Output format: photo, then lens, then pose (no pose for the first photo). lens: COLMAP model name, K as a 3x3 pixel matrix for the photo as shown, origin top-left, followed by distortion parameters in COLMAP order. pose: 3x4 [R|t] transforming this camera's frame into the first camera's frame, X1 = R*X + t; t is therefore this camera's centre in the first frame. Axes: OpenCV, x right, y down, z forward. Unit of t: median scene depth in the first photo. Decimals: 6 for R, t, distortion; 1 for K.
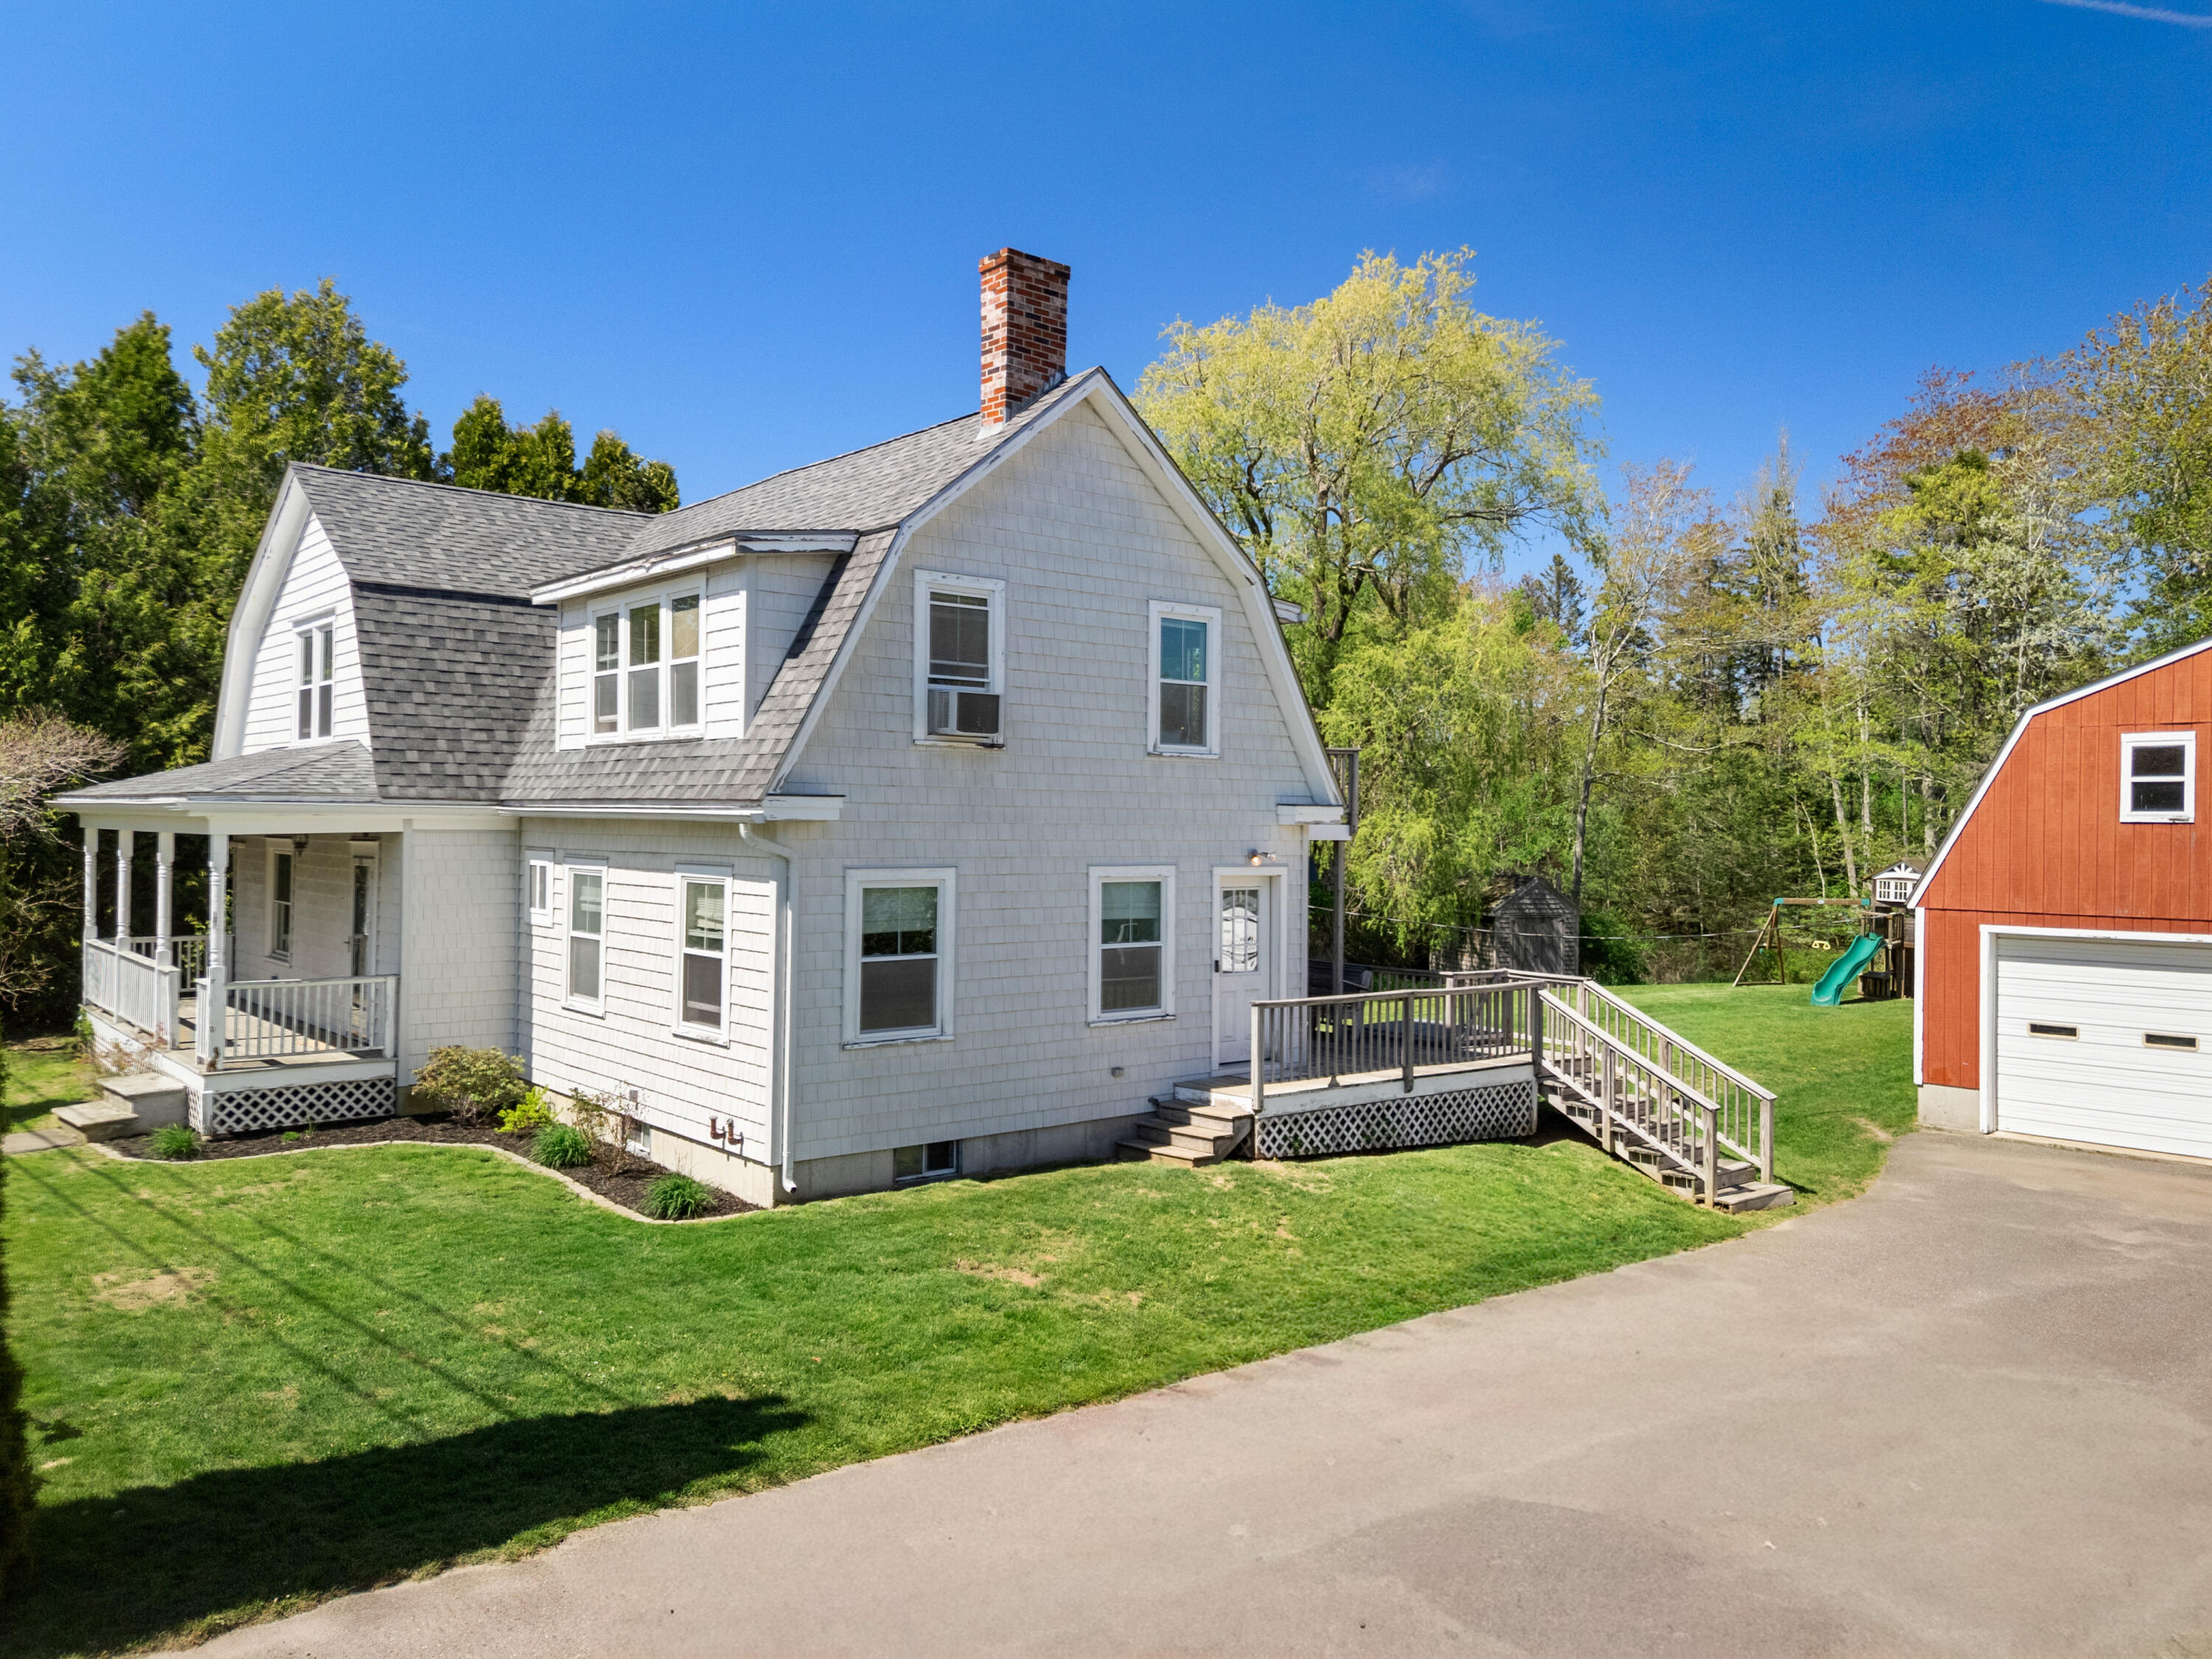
lens RADIAL K [[1697.7, 0, 941.5], [0, 1697.7, 826.4], [0, 0, 1]] dist [0.020511, -0.004160]
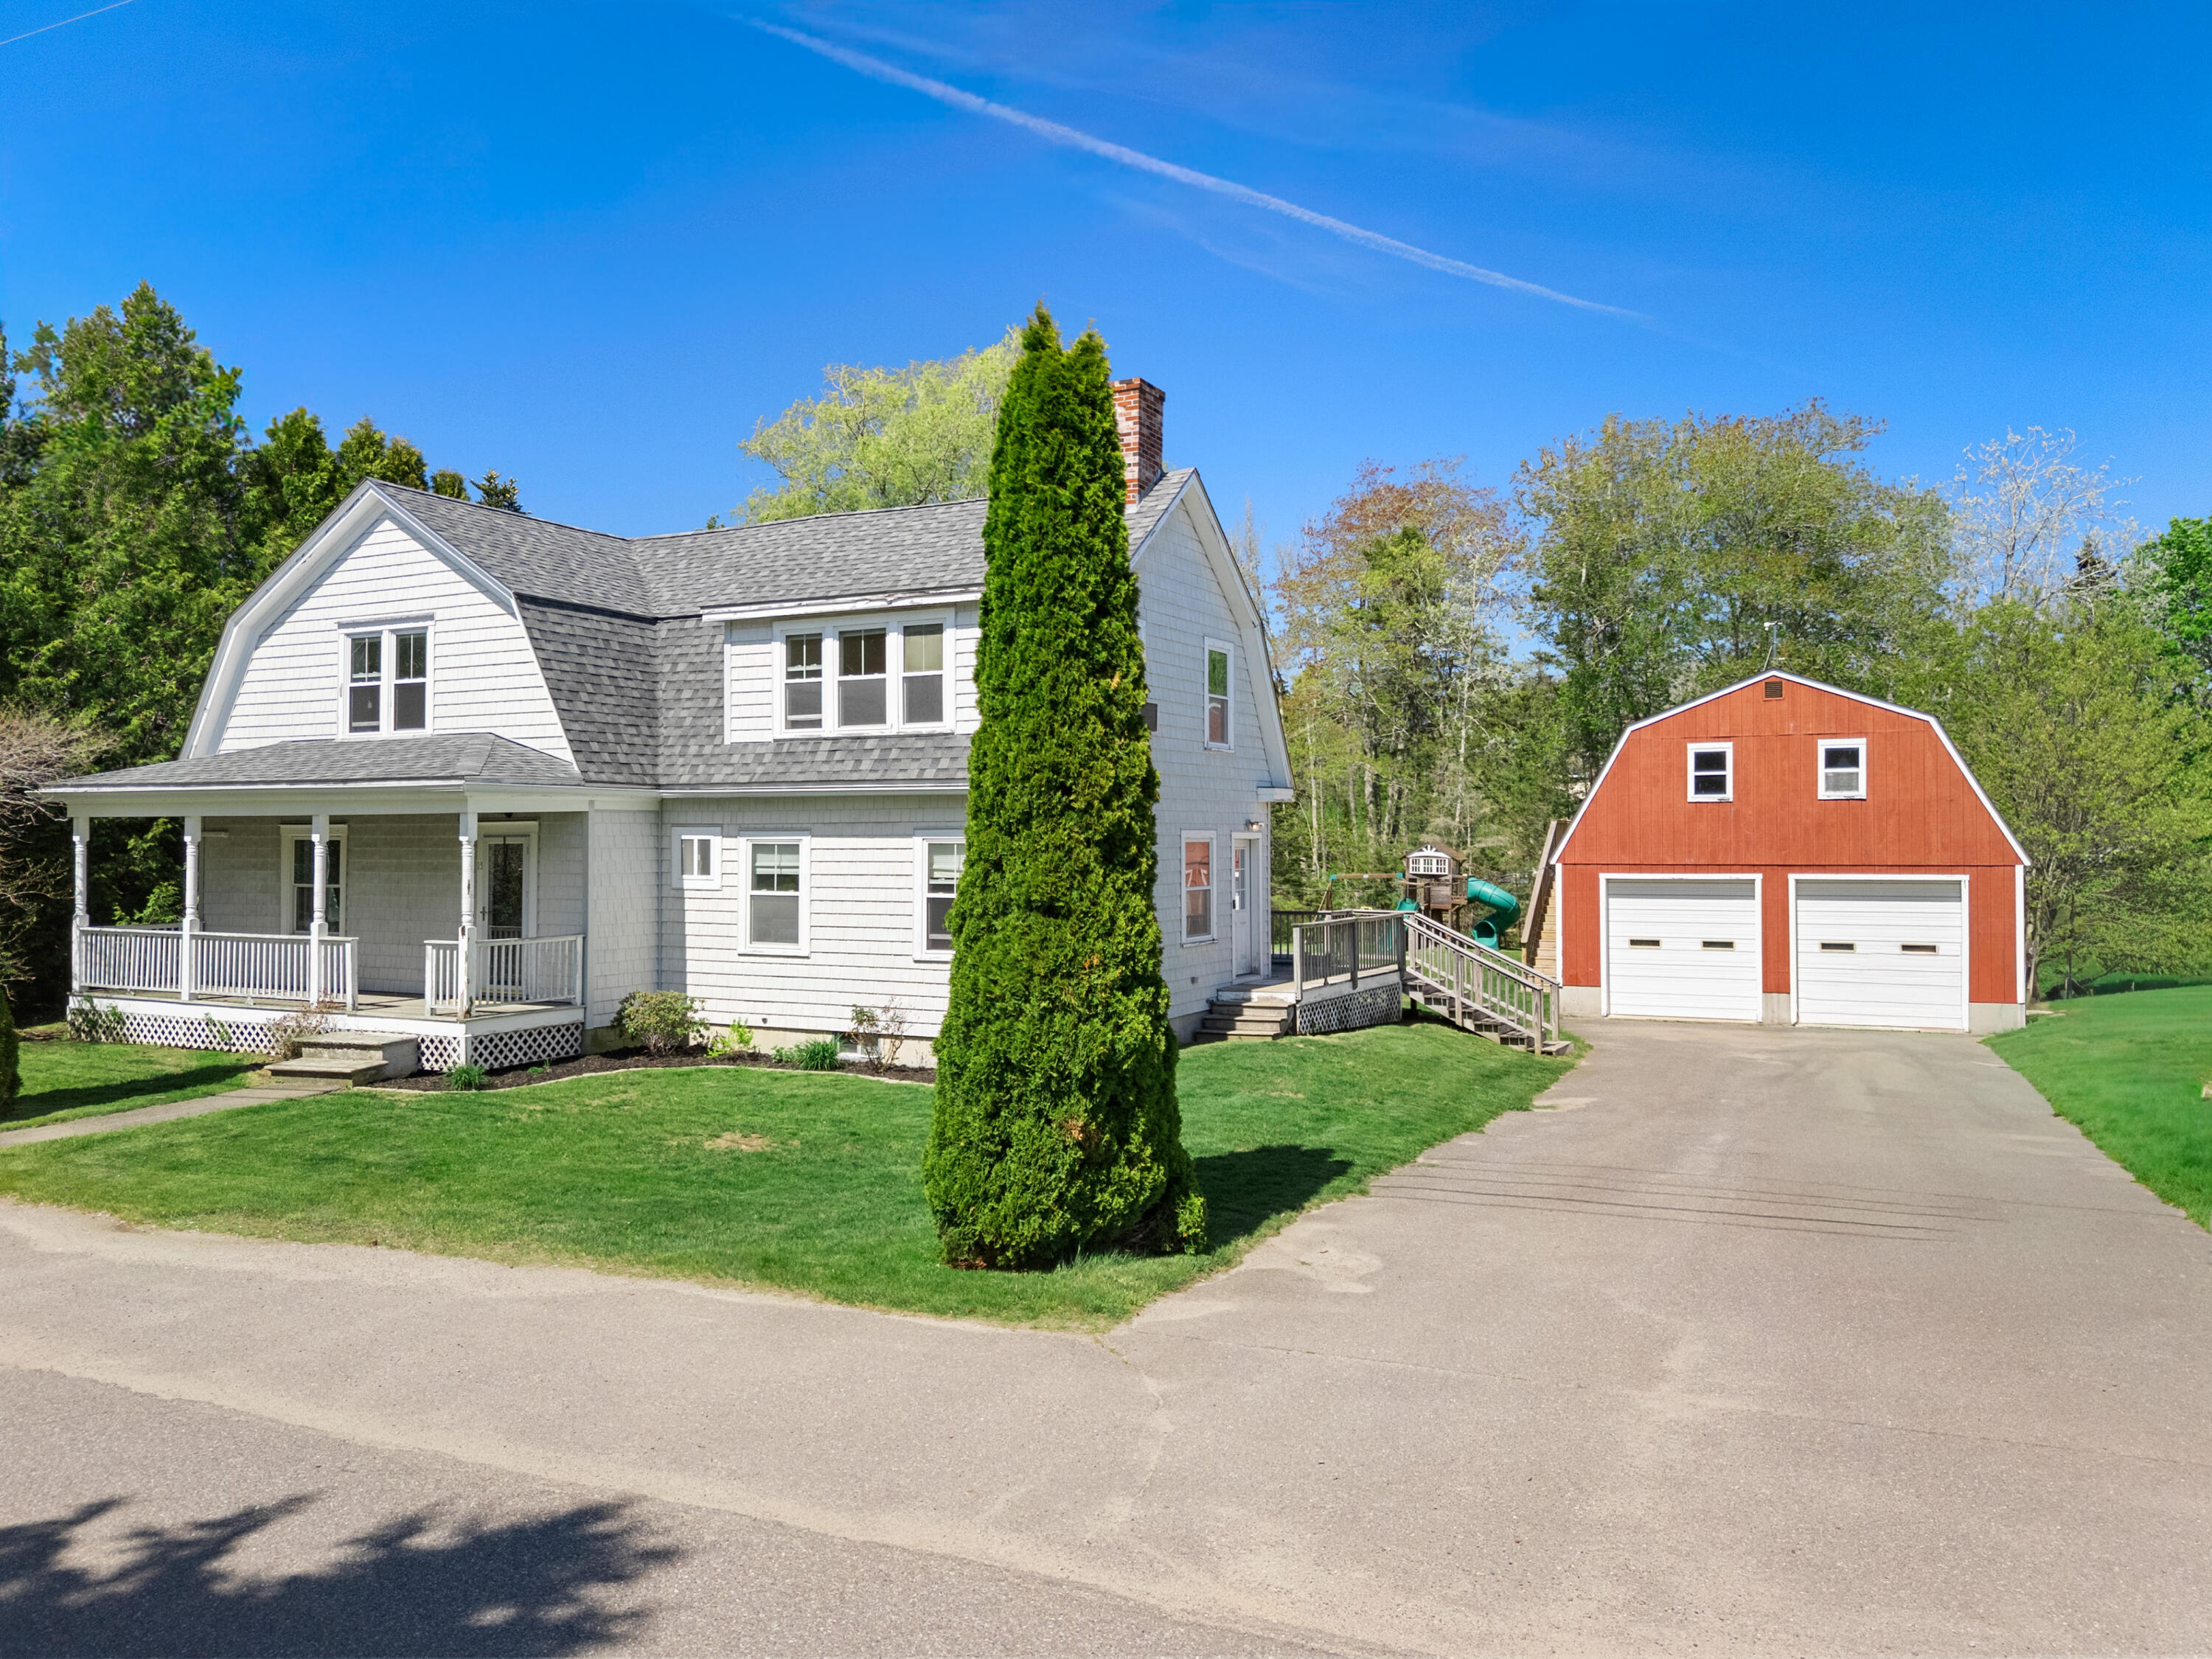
lens RADIAL K [[1758.8, 0, 961.8], [0, 1758.8, 835.9], [0, 0, 1]] dist [0.029461, -0.006922]
pose [[0.925512, -0.009790, 0.378591, -0.534936], [0.011098, 0.999938, -0.001273, 0.024326], [-0.378555, 0.005380, 0.925563, -0.216826]]
